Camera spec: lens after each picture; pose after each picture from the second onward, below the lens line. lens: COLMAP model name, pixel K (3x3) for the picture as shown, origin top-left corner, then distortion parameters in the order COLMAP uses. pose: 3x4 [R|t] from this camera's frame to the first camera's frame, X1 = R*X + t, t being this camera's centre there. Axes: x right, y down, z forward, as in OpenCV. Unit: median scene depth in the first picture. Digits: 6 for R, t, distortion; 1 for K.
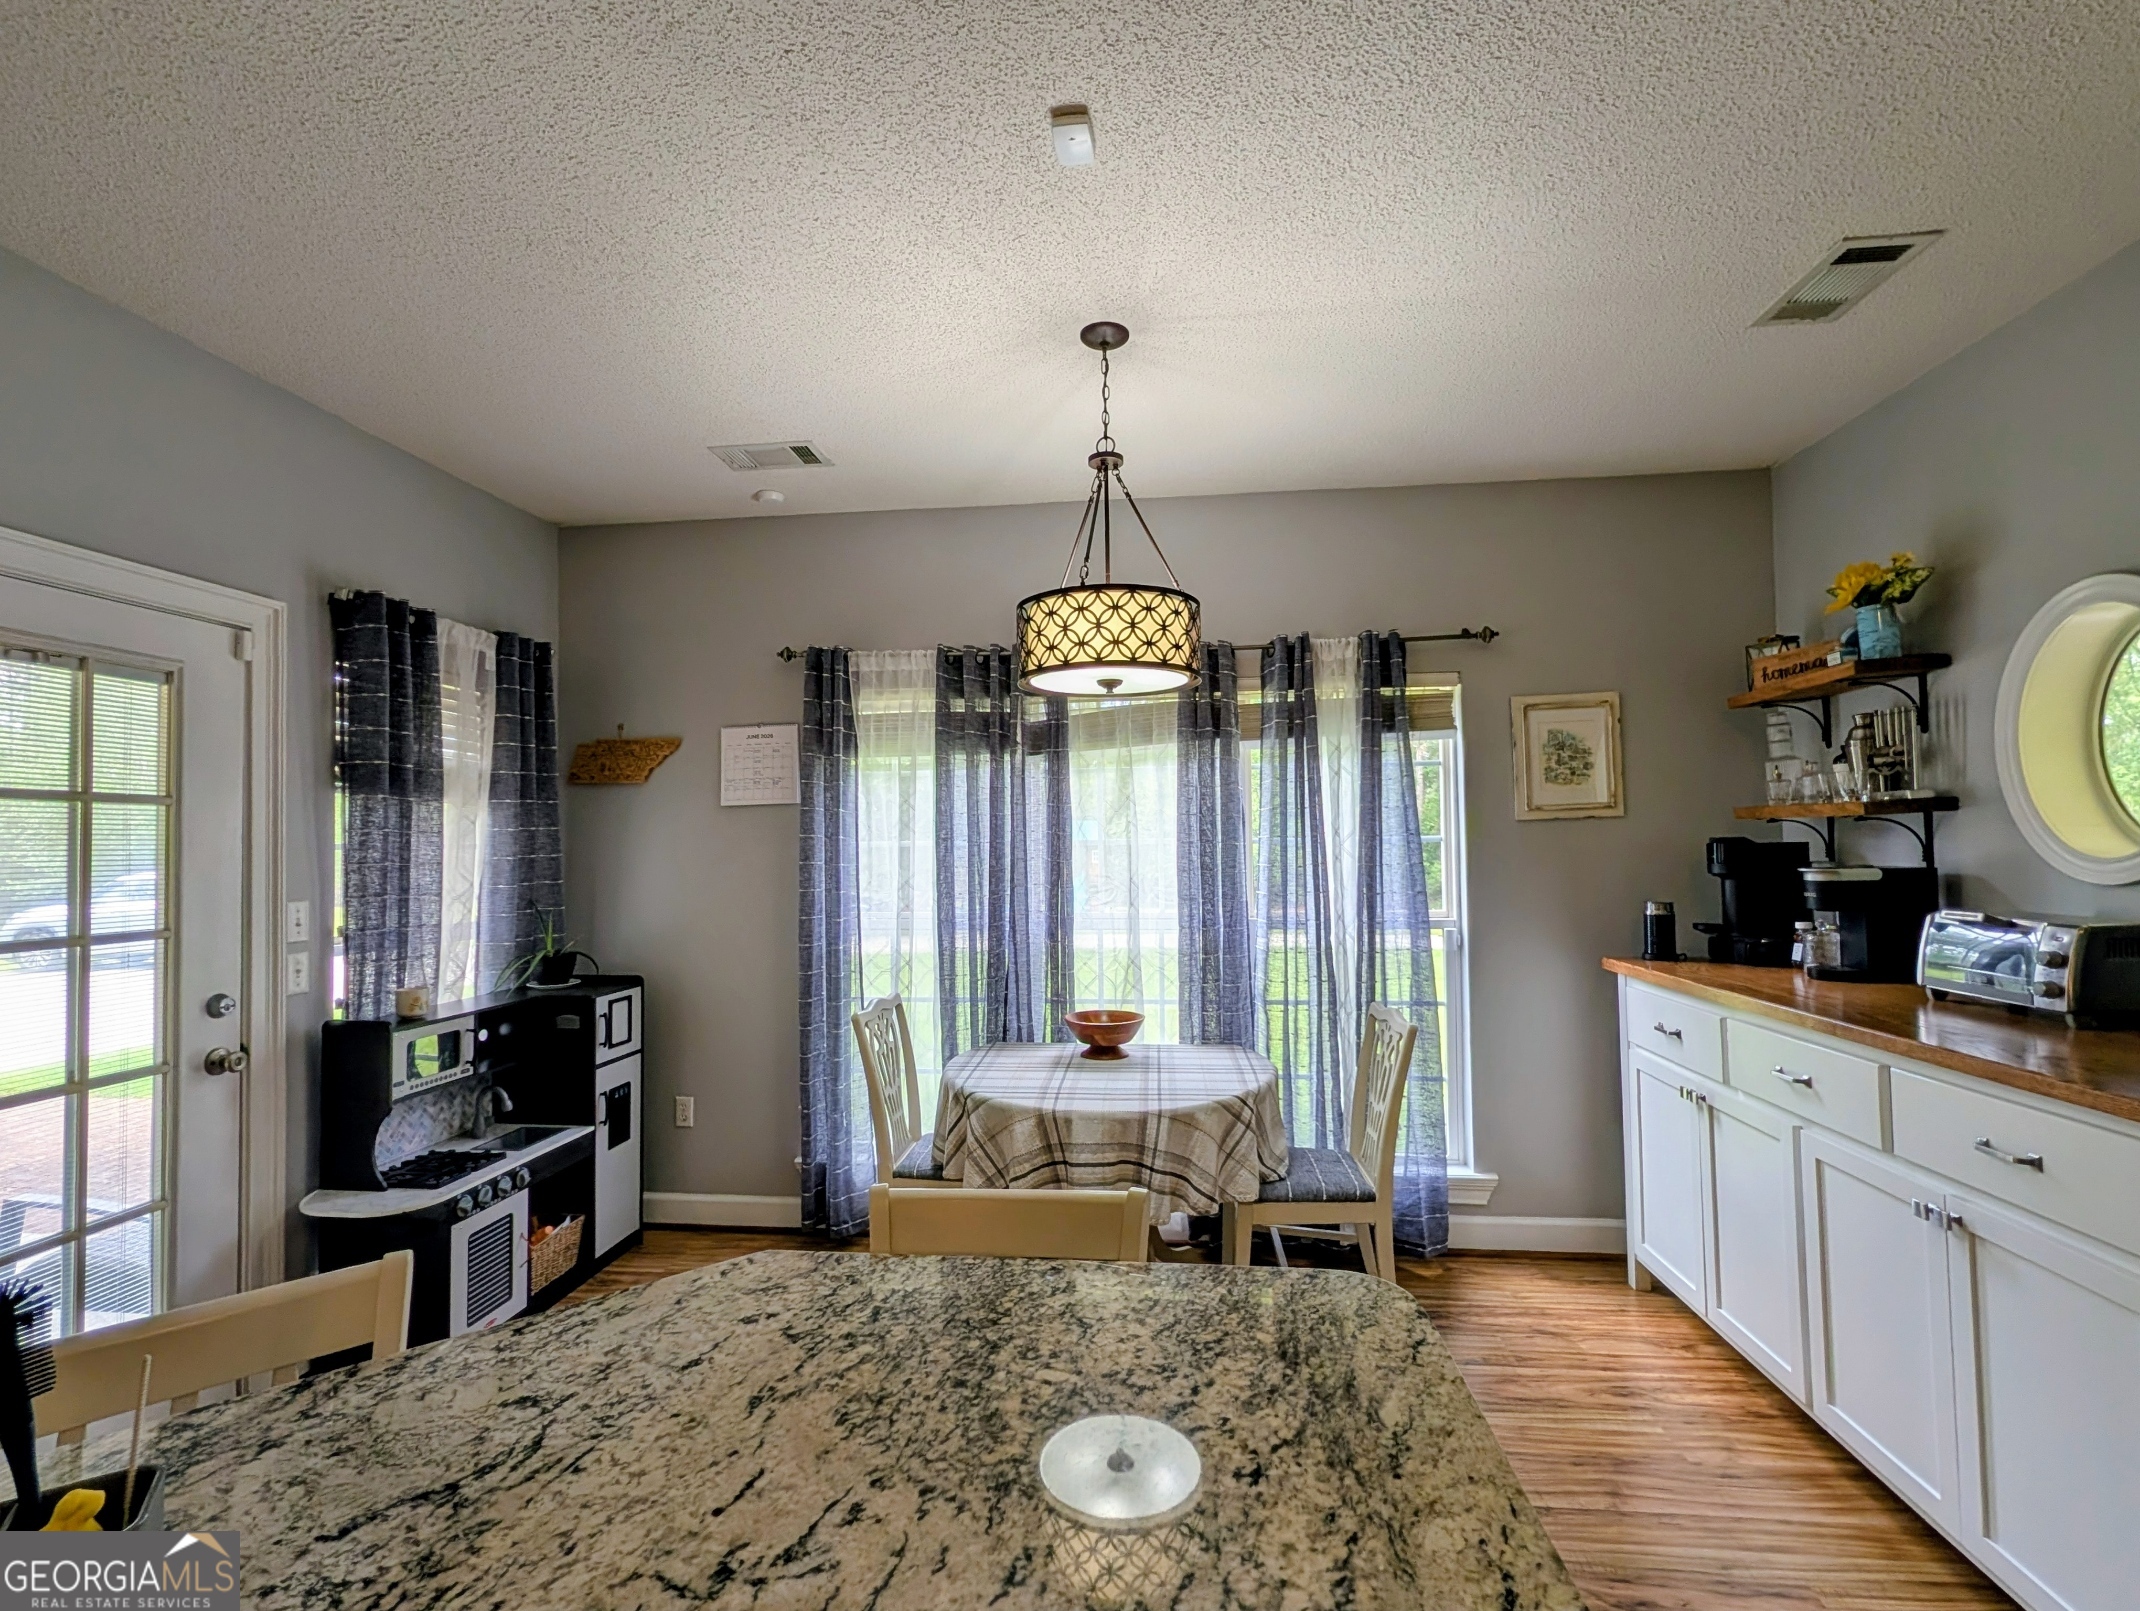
lens RADIAL K [[971.6, 0, 1076.5], [0, 971.6, 812.6], [0, 0, 1]] dist [-0.000197, 0.001135]
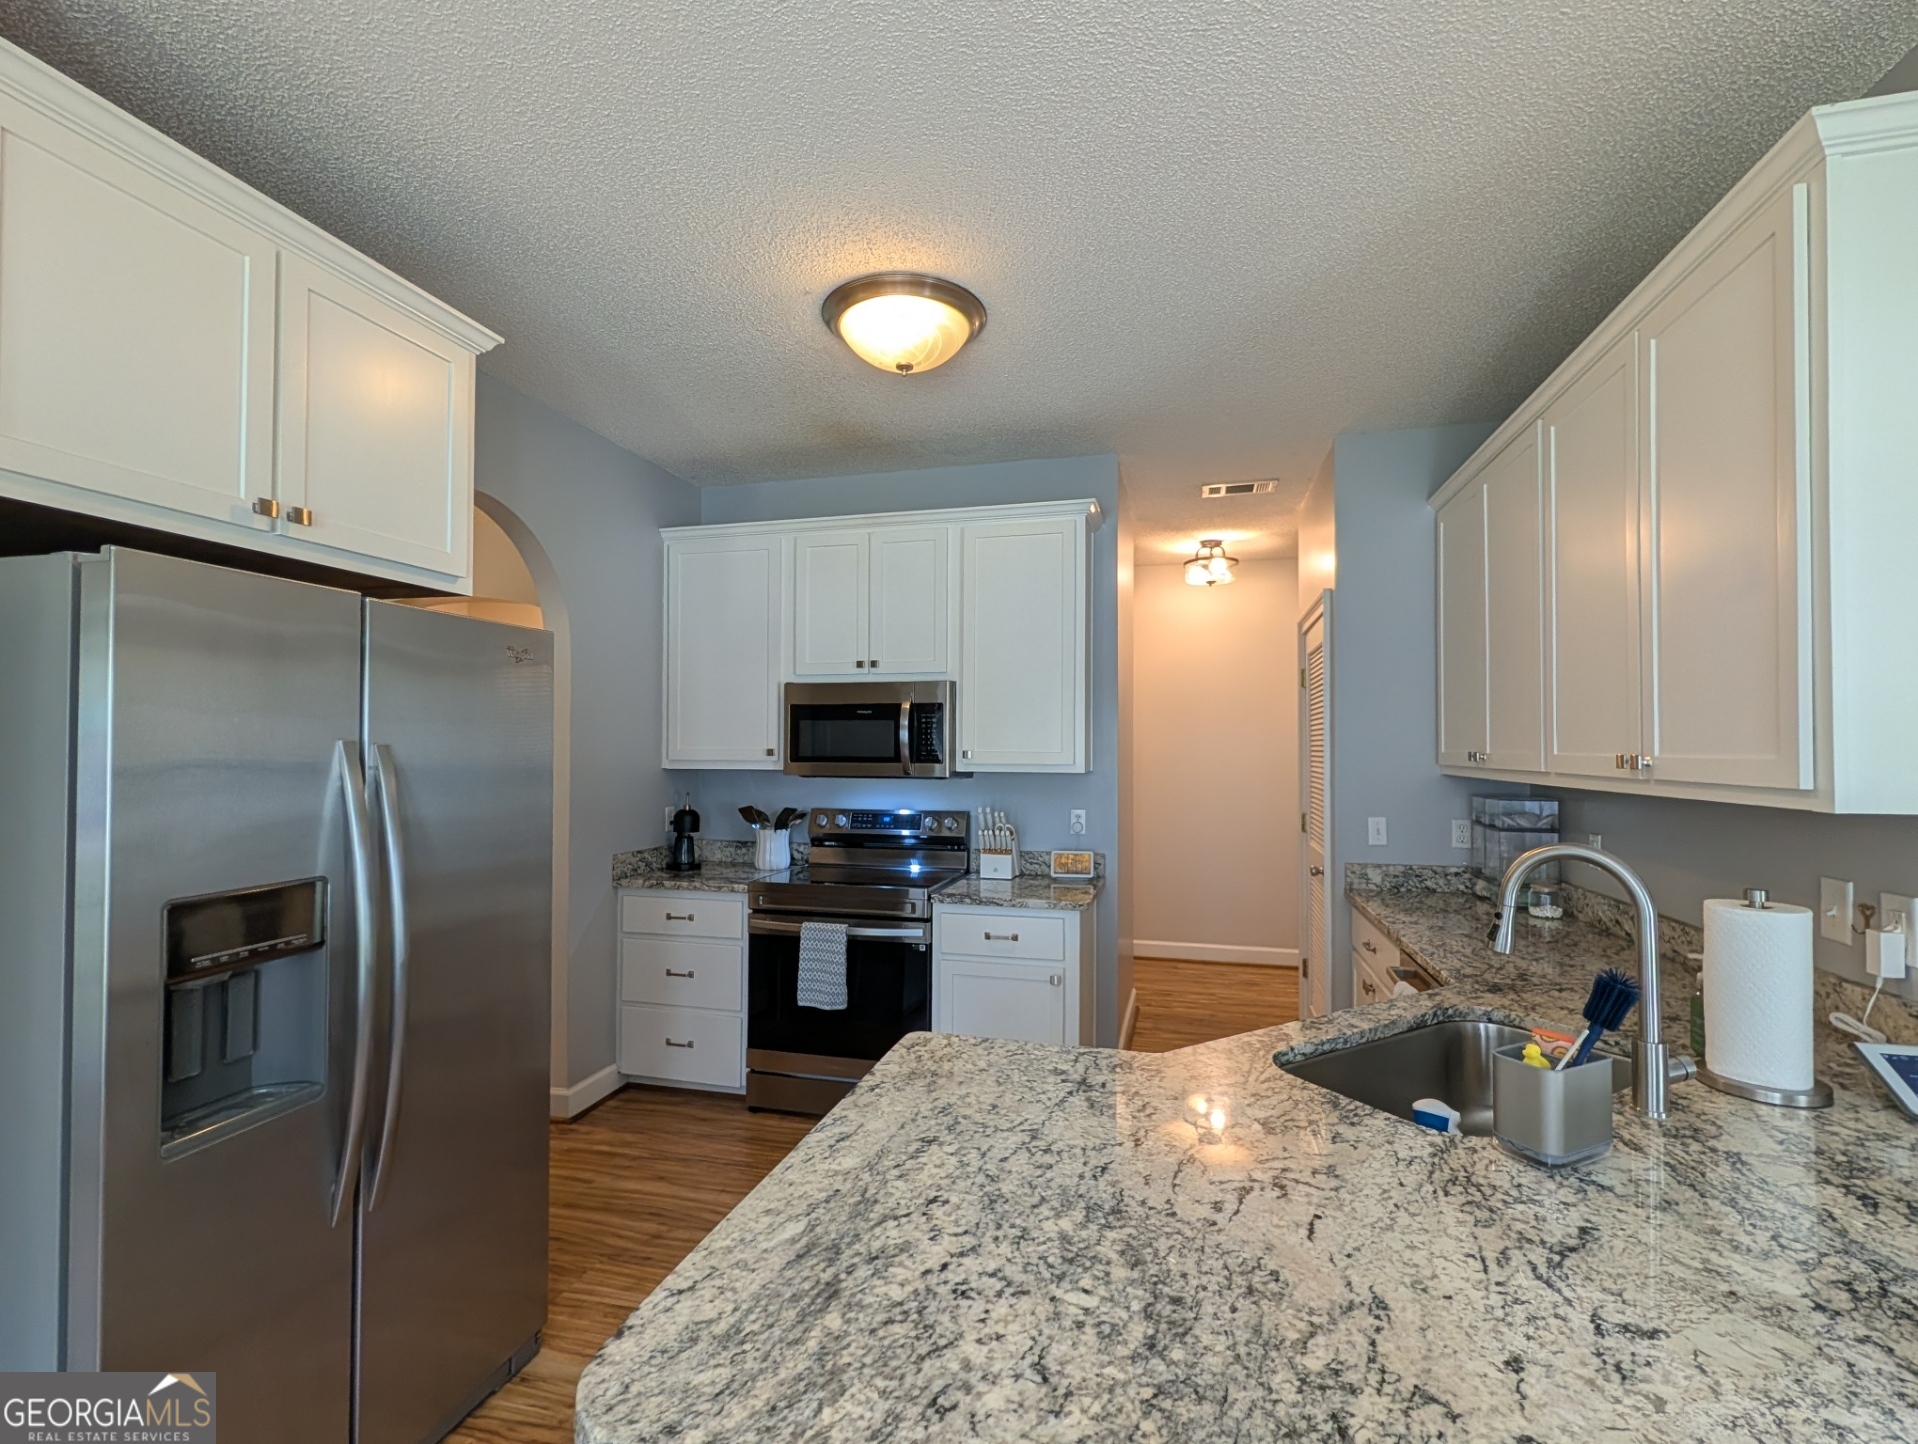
lens RADIAL K [[870.9, 0, 958.3], [0, 870.9, 732.0], [0, 0, 1]] dist [-0.000197, 0.001135]
pose [[-0.987498, 0.010167, 0.157305, -0.049019], [0.001807, 0.998582, -0.053198, 0.066384], [-0.157623, -0.052248, -0.986116, 2.016011]]
